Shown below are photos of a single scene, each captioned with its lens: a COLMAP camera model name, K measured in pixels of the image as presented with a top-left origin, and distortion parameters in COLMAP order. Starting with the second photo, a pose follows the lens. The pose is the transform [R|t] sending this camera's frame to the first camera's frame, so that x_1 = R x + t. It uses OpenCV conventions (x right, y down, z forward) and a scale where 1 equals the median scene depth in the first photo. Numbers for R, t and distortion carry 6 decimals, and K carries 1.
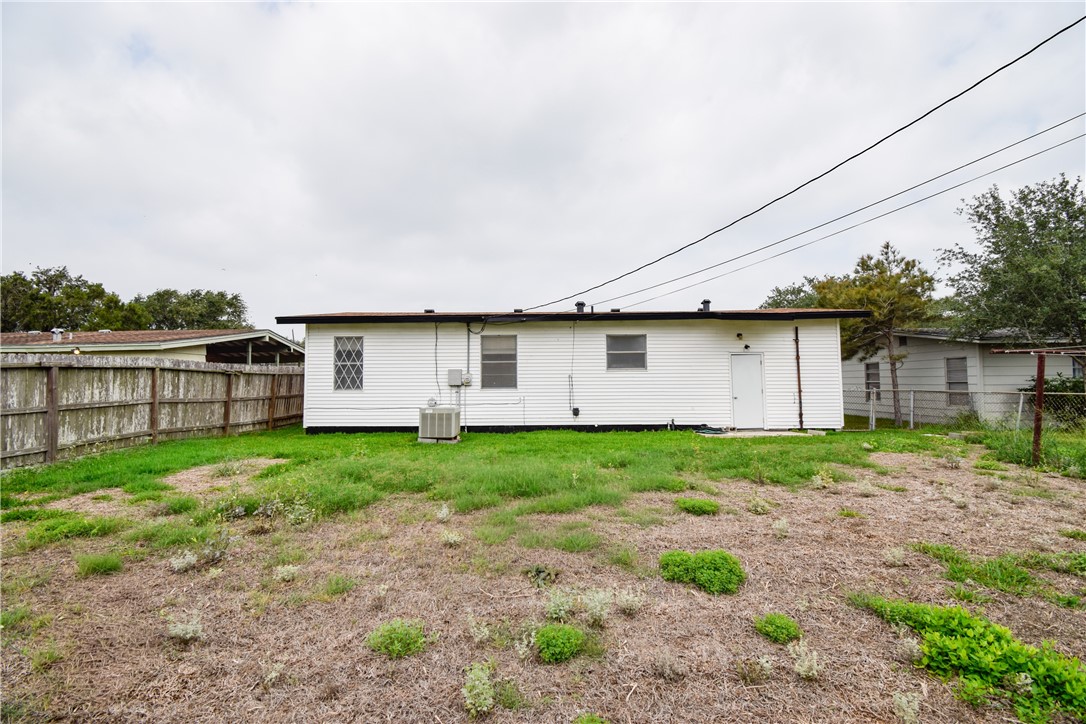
lens RADIAL K [[482.3, 0, 546.7], [0, 482.3, 362.9], [0, 0, 1]] dist [0.023215, -0.026715]
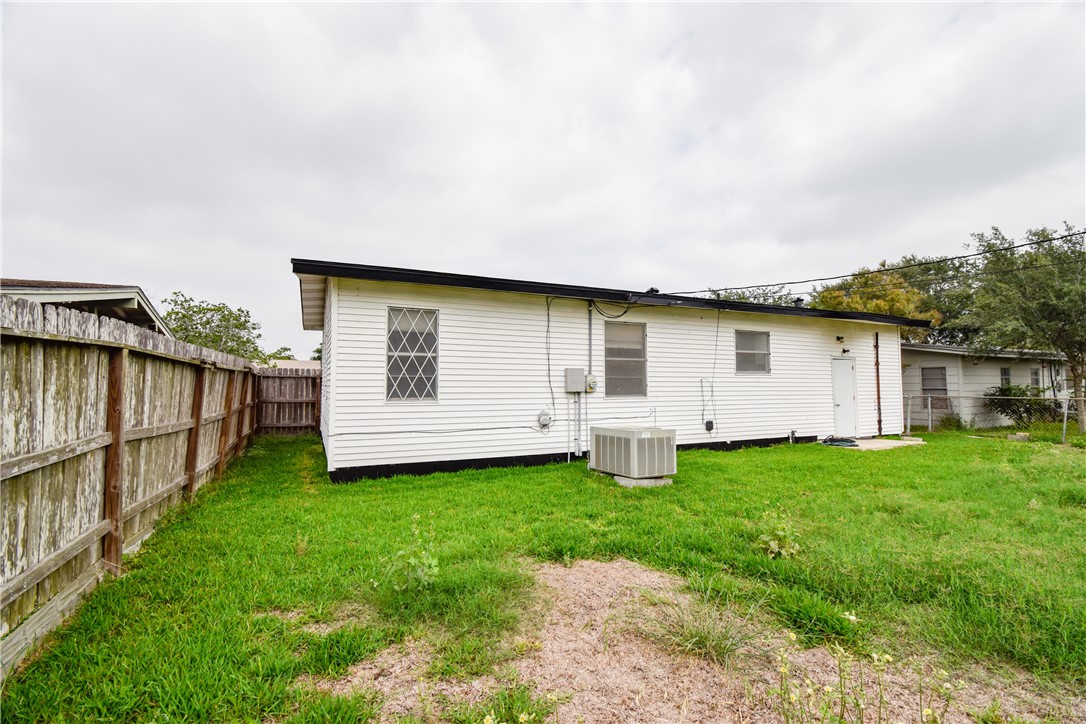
lens RADIAL K [[482.3, 0, 546.7], [0, 482.3, 362.9], [0, 0, 1]] dist [0.023215, -0.026715]
pose [[0.896008, 0.025848, 0.443284, -0.525295], [-0.024111, 0.999664, -0.009553, 0.013159], [-0.443382, -0.002129, 0.896330, 0.410636]]
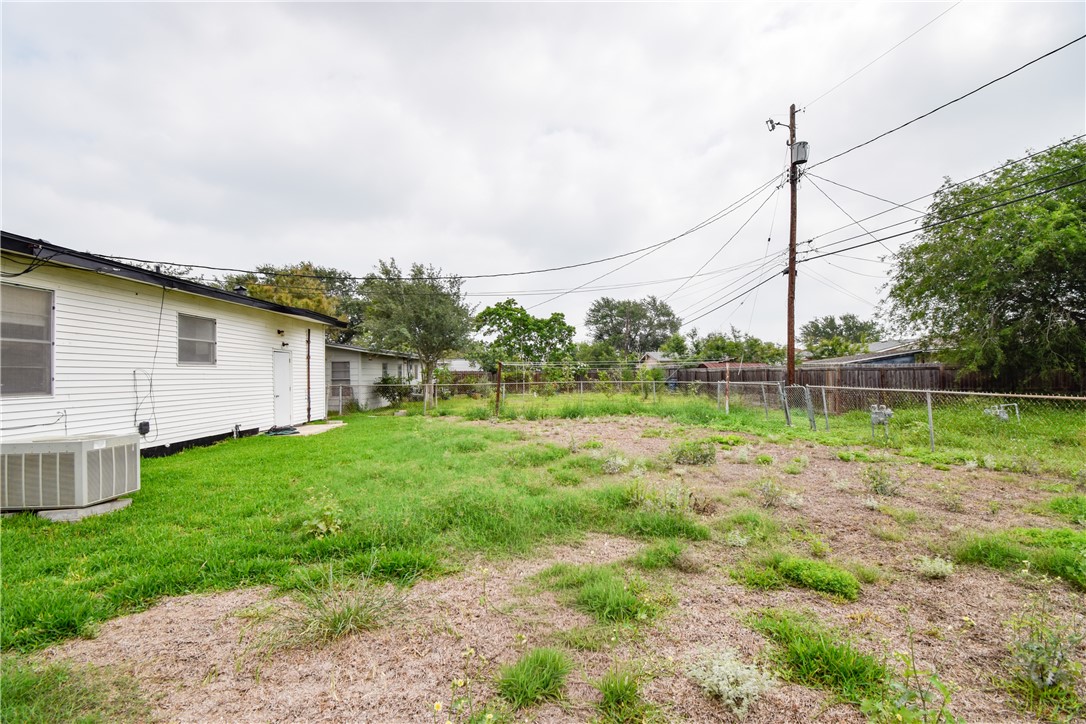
lens RADIAL K [[482.3, 0, 546.7], [0, 482.3, 362.9], [0, 0, 1]] dist [0.023215, -0.026715]
pose [[-0.024745, 0.029768, 0.999250, -0.588869], [-0.030245, 0.999077, -0.030511, 0.018939], [-0.999236, -0.030977, -0.023822, 0.485899]]
